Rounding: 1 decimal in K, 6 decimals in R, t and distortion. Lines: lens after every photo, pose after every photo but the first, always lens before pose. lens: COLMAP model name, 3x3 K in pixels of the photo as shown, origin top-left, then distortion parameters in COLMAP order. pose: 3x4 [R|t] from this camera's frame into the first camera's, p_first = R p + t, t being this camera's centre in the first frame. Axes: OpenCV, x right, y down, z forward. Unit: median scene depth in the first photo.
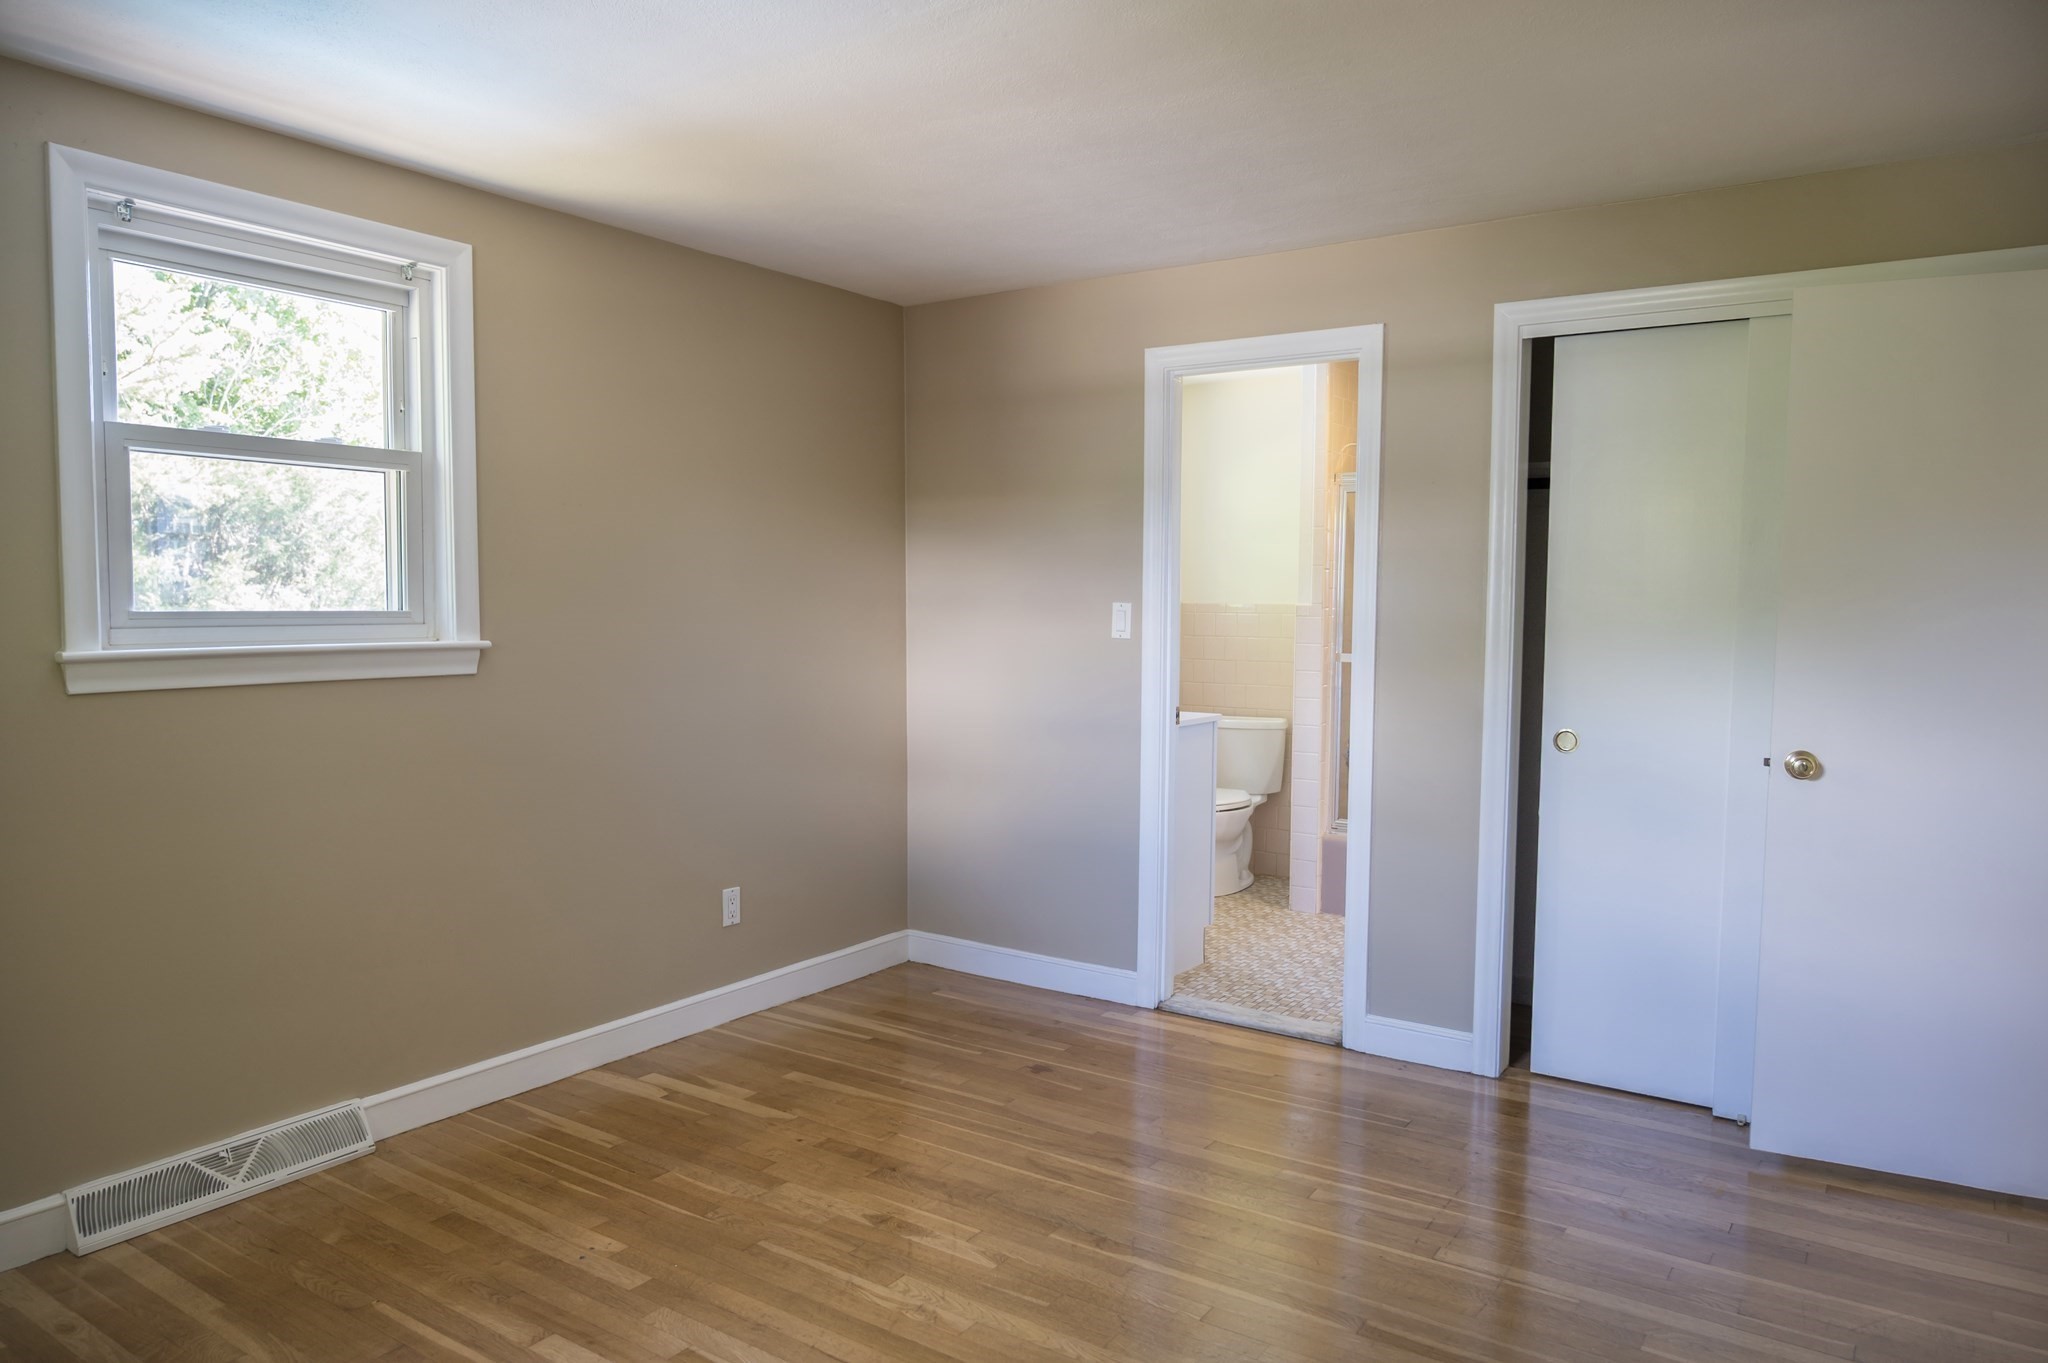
lens RADIAL K [[1377.0, 0, 1007.3], [0, 1377.0, 679.6], [0, 0, 1]] dist [-0.013119, 0.006709]
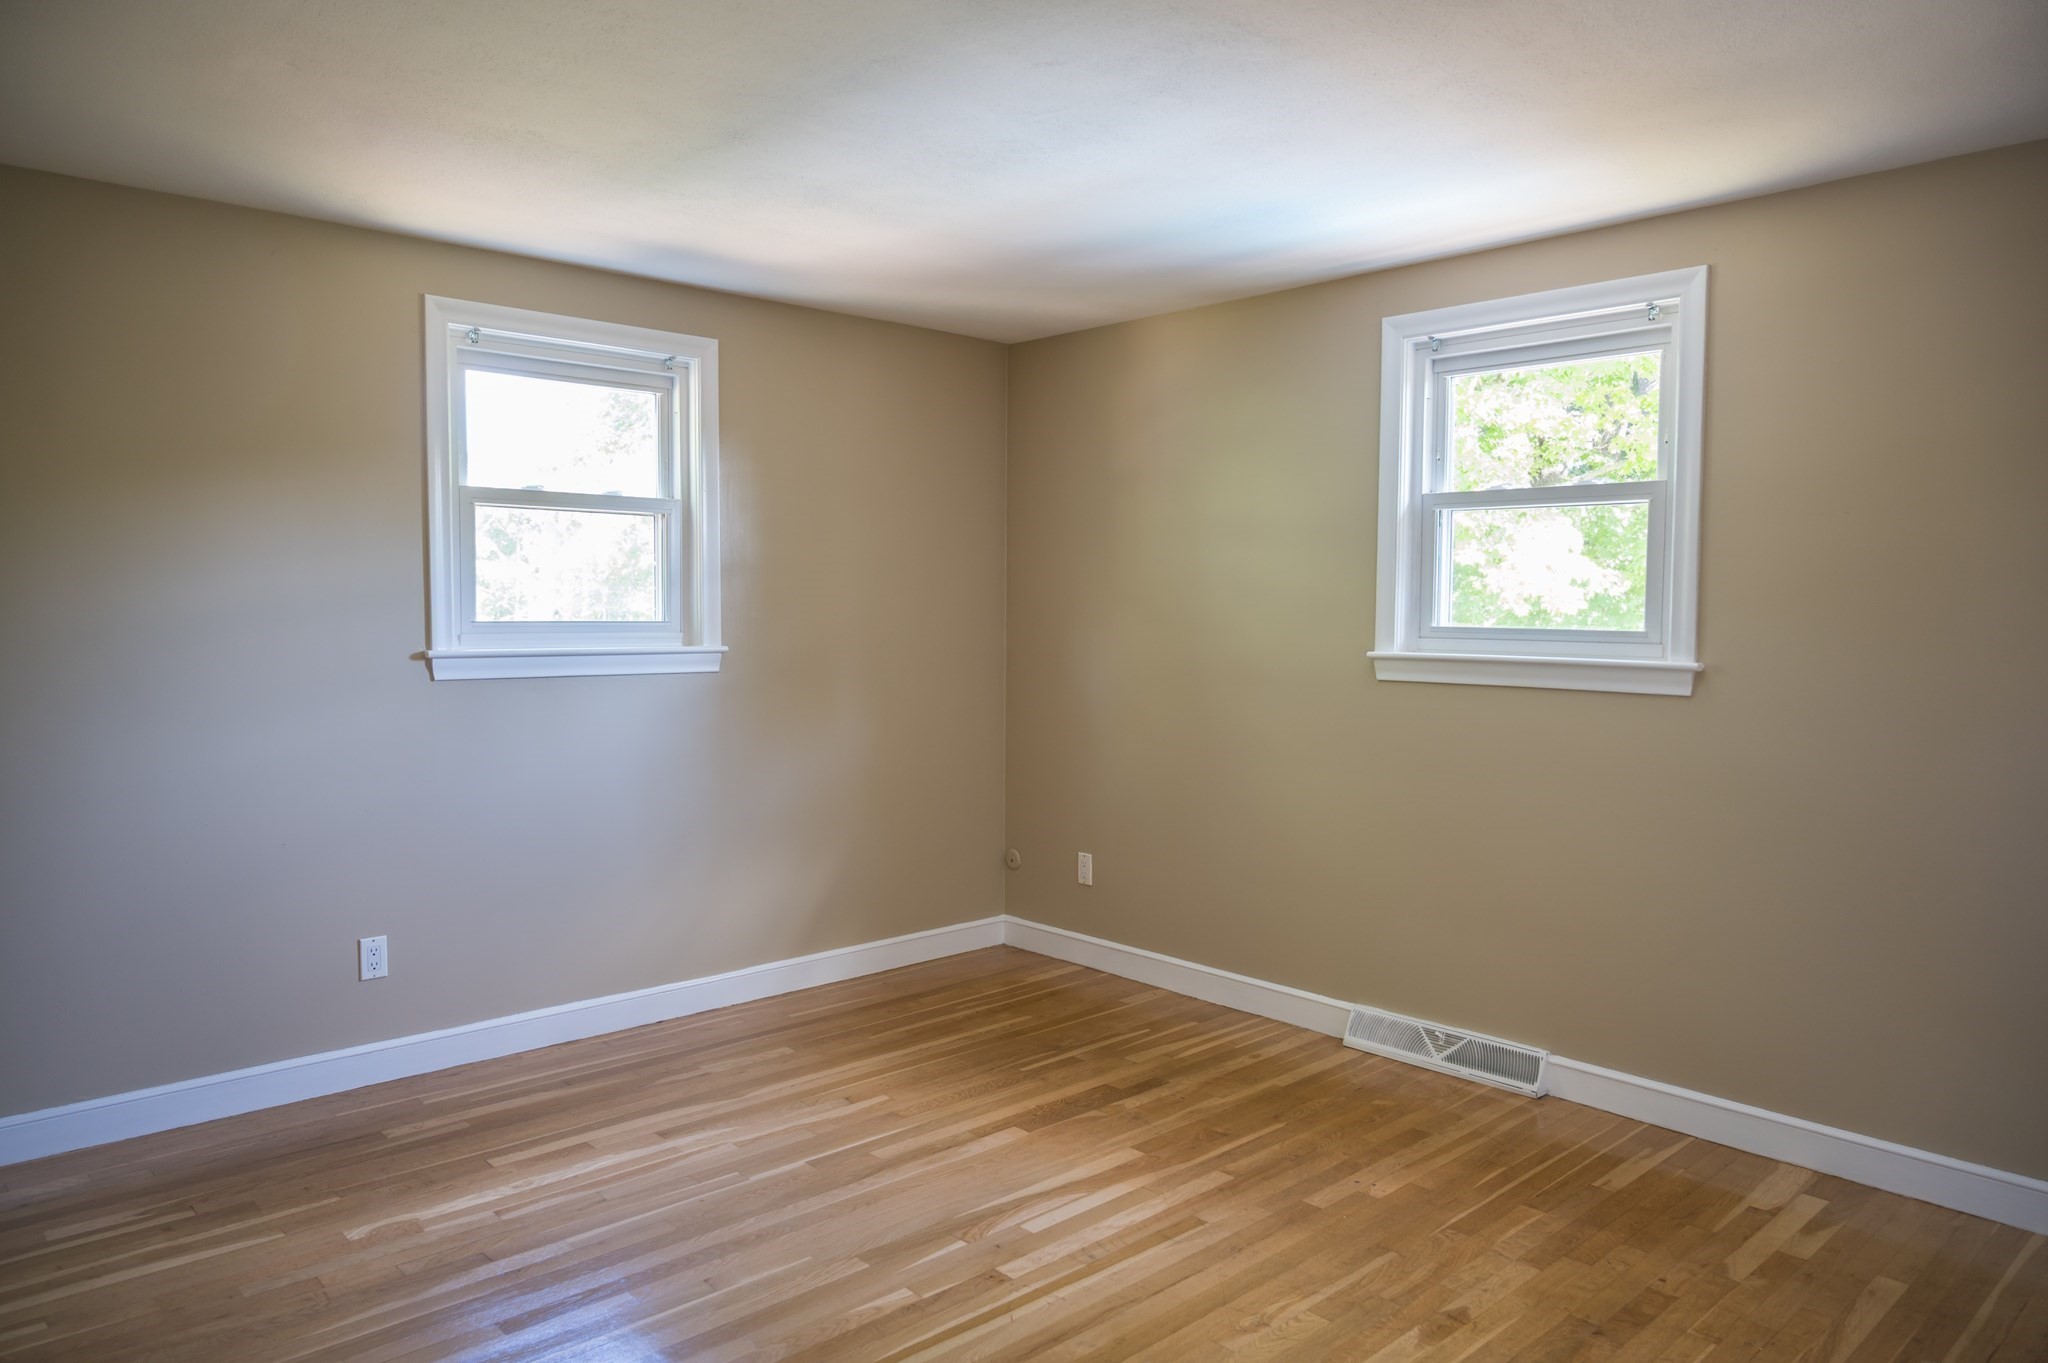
lens RADIAL K [[1377.0, 0, 1035.2], [0, 1377.0, 681.9], [0, 0, 1]] dist [-0.013119, 0.006709]
pose [[-0.223356, 0.046234, -0.973640, 0.683840], [-0.070403, 0.995500, 0.063423, -0.044149], [0.972191, 0.082713, -0.219096, 0.752995]]
